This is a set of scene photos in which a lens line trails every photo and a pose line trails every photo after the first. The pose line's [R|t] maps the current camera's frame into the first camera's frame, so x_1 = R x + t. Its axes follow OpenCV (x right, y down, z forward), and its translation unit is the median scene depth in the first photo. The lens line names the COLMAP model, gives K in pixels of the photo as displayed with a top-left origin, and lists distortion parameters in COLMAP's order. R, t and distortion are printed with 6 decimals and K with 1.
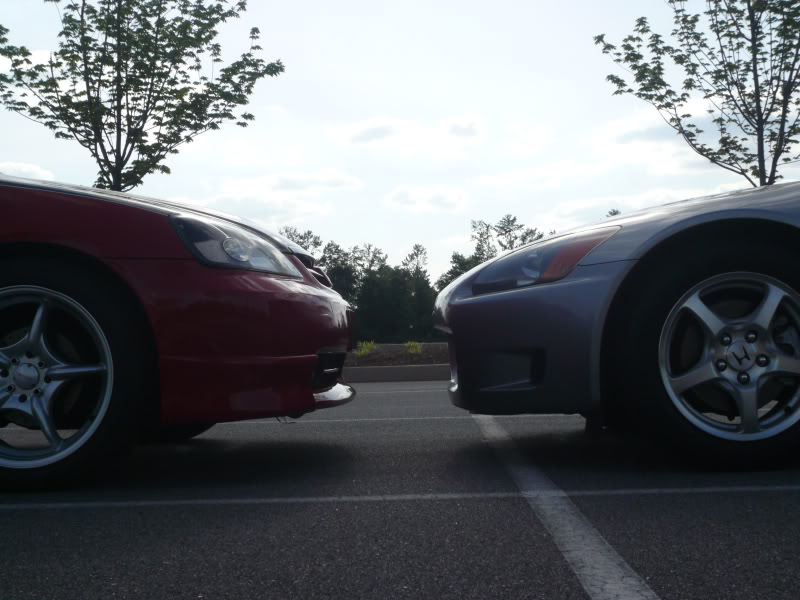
lens RADIAL K [[1120.9, 0, 400.0], [0, 1120.9, 300.0], [0, 0, 1]] dist [-0.017576, -0.029022]
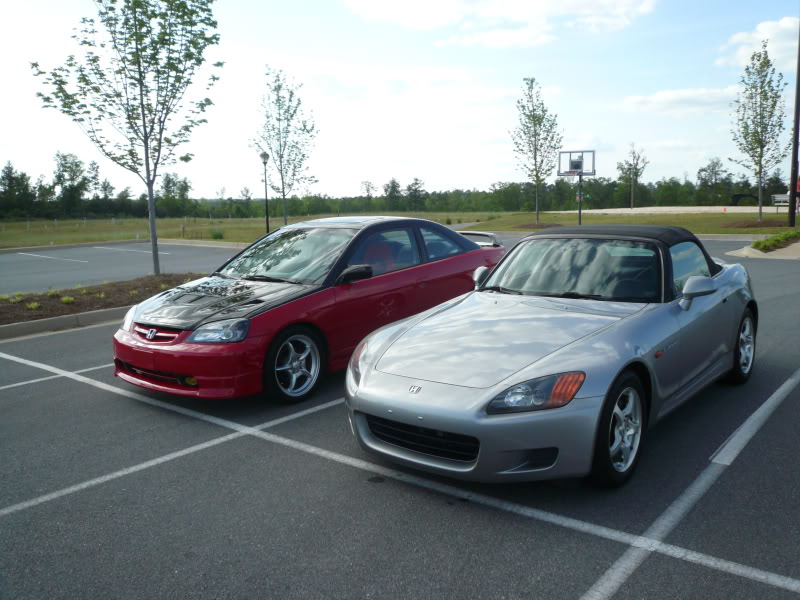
lens RADIAL K [[701.6, 0, 400.0], [0, 701.6, 300.0], [0, 0, 1]] dist [-0.133214, 0.148196]
pose [[0.603874, -0.110906, 0.789326, -0.224054], [-0.017917, 0.988134, 0.152547, -0.091051], [-0.796878, -0.106262, 0.594721, 0.155338]]
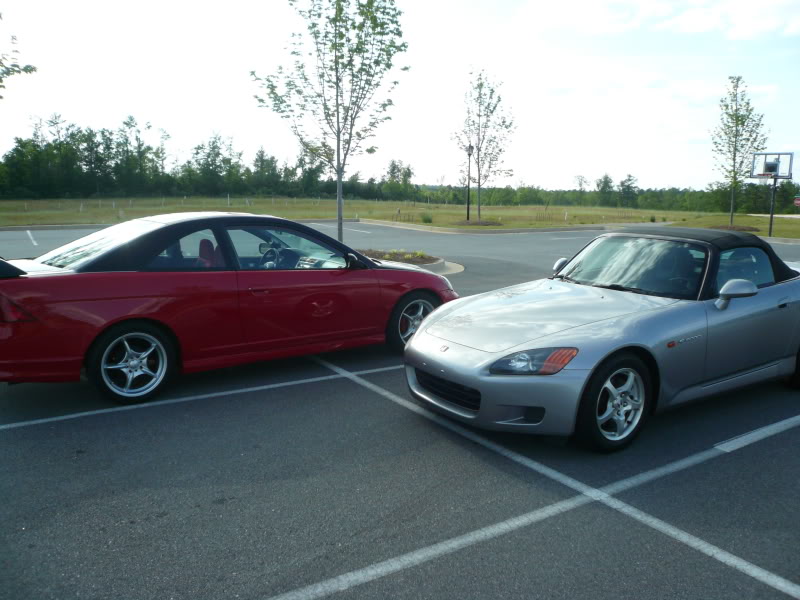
lens RADIAL K [[673.5, 0, 400.0], [0, 673.5, 300.0], [0, 0, 1]] dist [-0.136666, 0.136068]
pose [[0.823499, -0.063300, 0.563775, -0.207292], [-0.050484, 0.981637, 0.183958, -0.098017], [-0.565067, -0.179951, 0.805181, 0.050504]]
